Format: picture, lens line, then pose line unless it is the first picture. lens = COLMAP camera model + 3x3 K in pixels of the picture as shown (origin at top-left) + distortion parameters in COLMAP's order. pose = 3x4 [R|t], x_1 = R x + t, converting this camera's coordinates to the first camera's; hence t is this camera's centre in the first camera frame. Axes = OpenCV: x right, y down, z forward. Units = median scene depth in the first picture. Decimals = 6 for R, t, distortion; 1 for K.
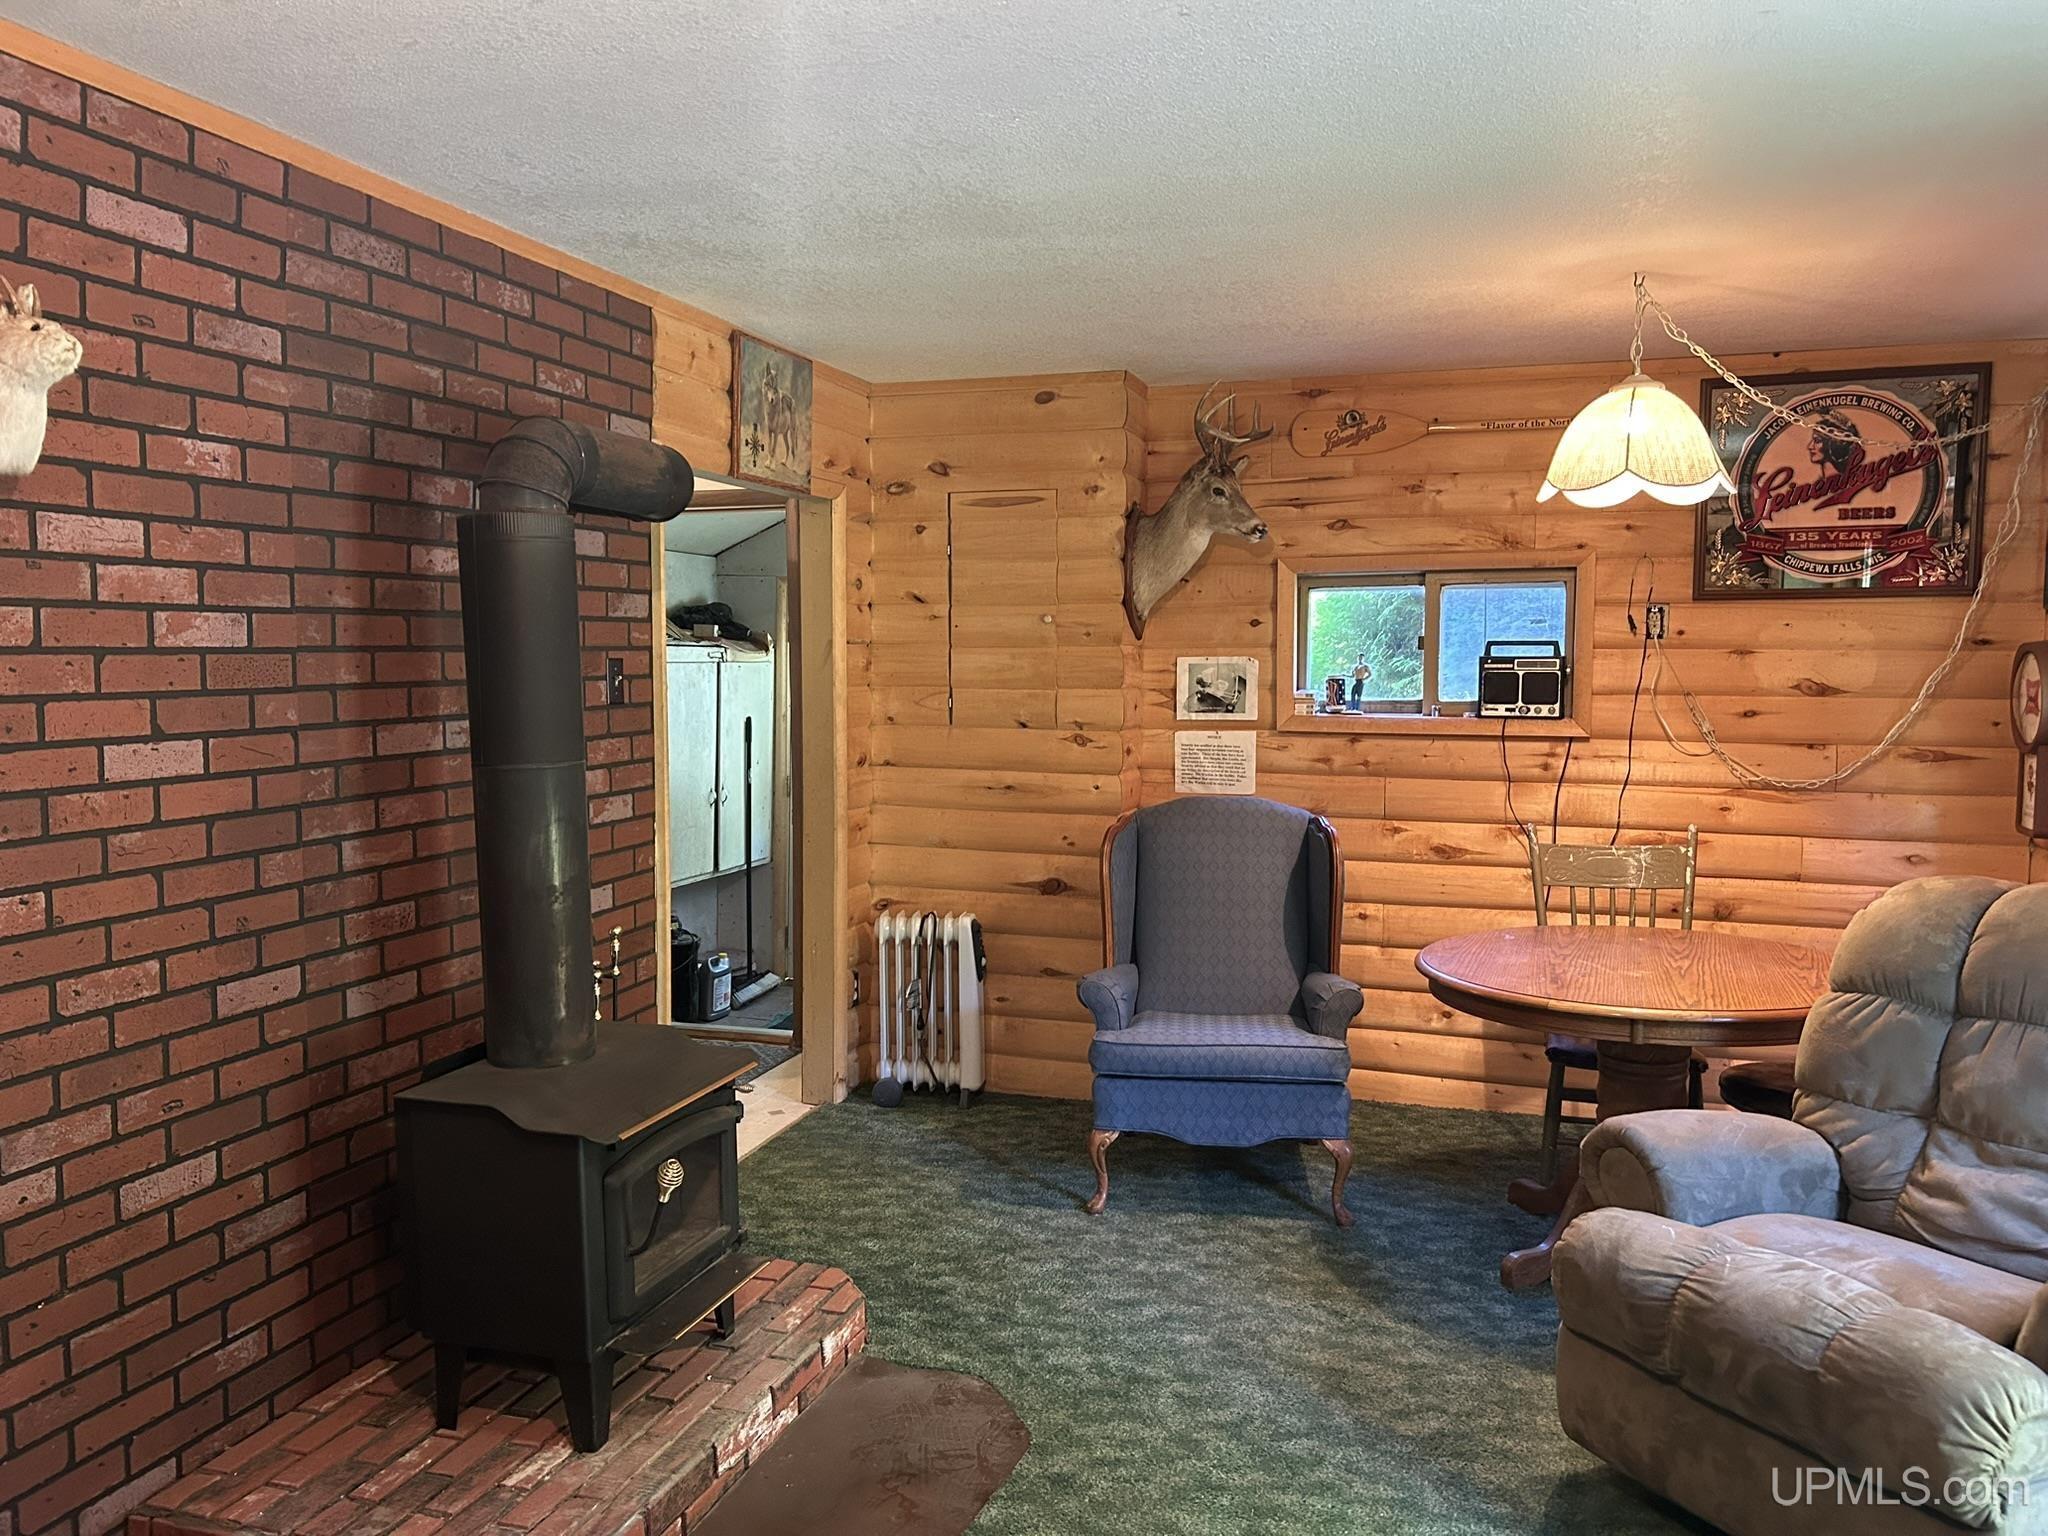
lens RADIAL K [[1565.2, 0, 1016.0], [0, 1565.2, 768.1], [0, 0, 1]] dist [-0.000726, -0.023037]
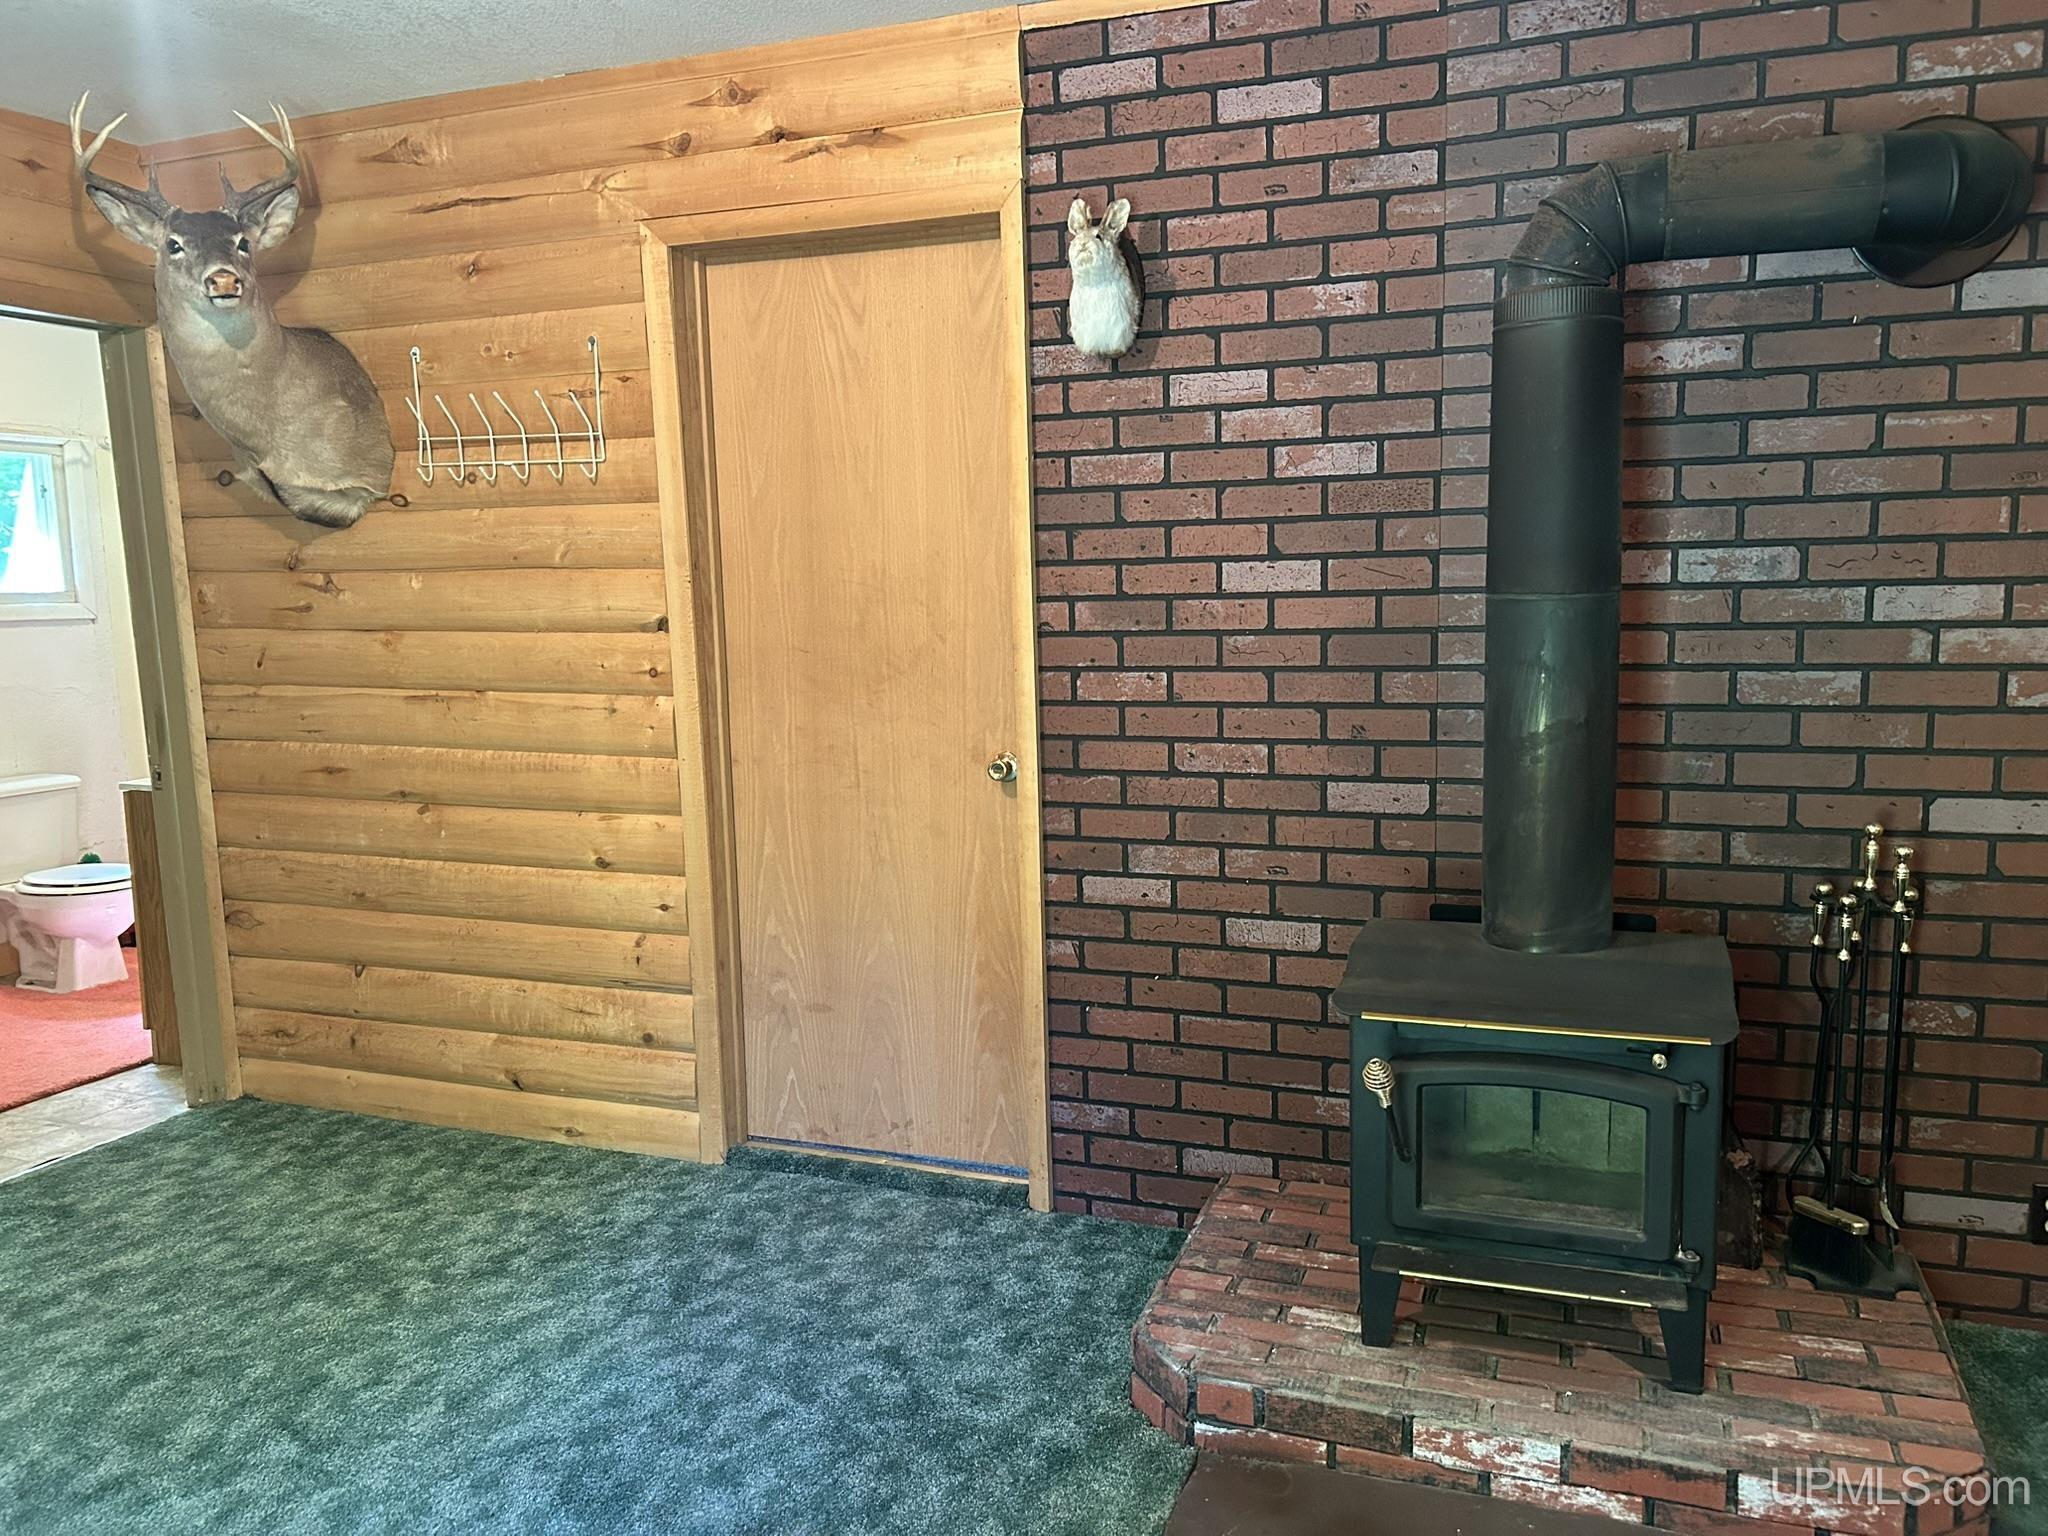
lens RADIAL K [[1565.2, 0, 1017.1], [0, 1565.2, 778.1], [0, 0, 1]] dist [-0.000726, -0.023037]
pose [[-0.066267, 0.159590, -0.984957, 0.642828], [-0.041395, 0.985837, 0.162518, -0.038484], [0.996943, 0.051542, -0.058722, 0.883125]]
